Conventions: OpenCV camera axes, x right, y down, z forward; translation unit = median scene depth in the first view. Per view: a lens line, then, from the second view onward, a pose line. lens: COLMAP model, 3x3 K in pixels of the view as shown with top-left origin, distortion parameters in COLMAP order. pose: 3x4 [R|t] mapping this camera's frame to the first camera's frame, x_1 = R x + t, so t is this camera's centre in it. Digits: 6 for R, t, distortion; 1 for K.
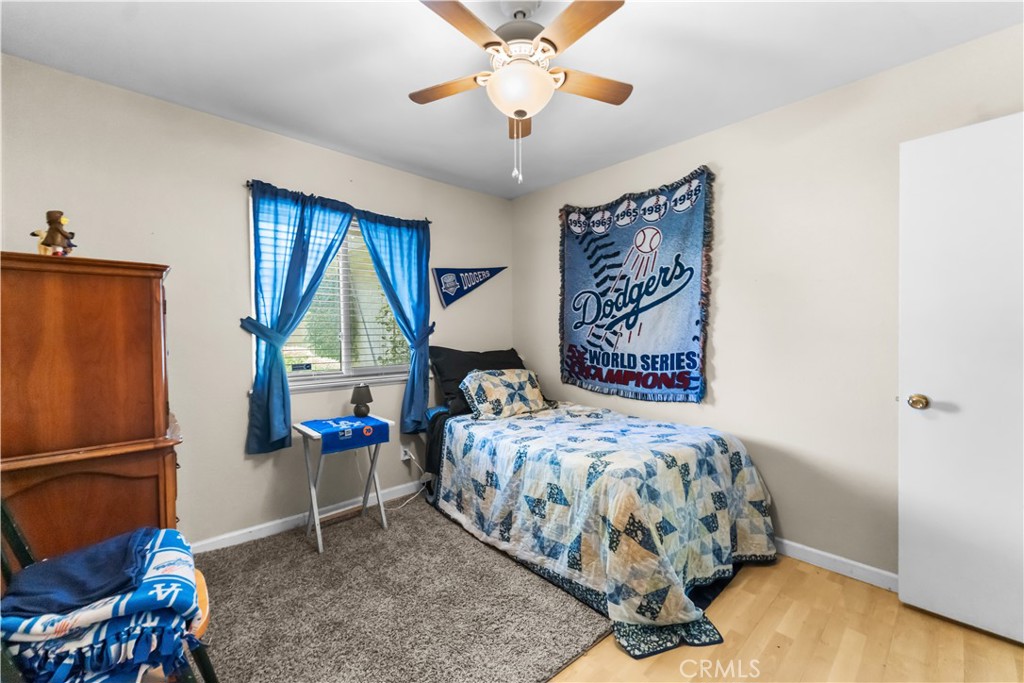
lens RADIAL K [[412.2, 0, 509.8], [0, 412.2, 338.2], [0, 0, 1]] dist [-0.000511, -0.000401]
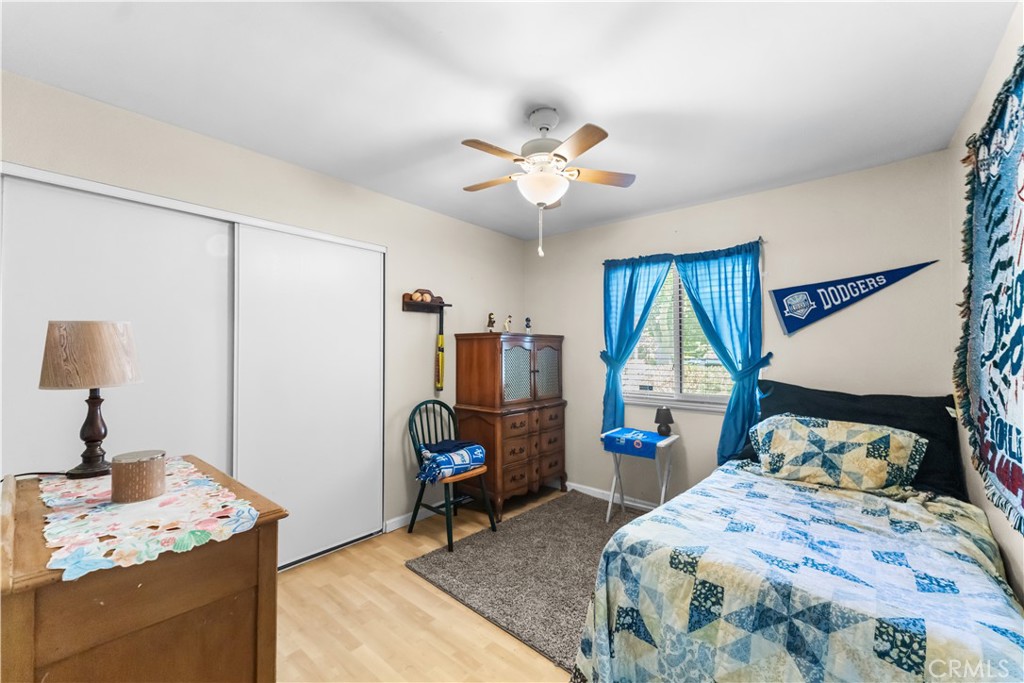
lens RADIAL K [[412.2, 0, 509.5], [0, 412.2, 343.3], [0, 0, 1]] dist [-0.000511, -0.000401]
pose [[0.117369, -0.013683, -0.992994, 0.664750], [-0.015994, 0.999749, -0.015666, -0.039217], [0.992960, 0.017720, 0.117120, 0.380840]]
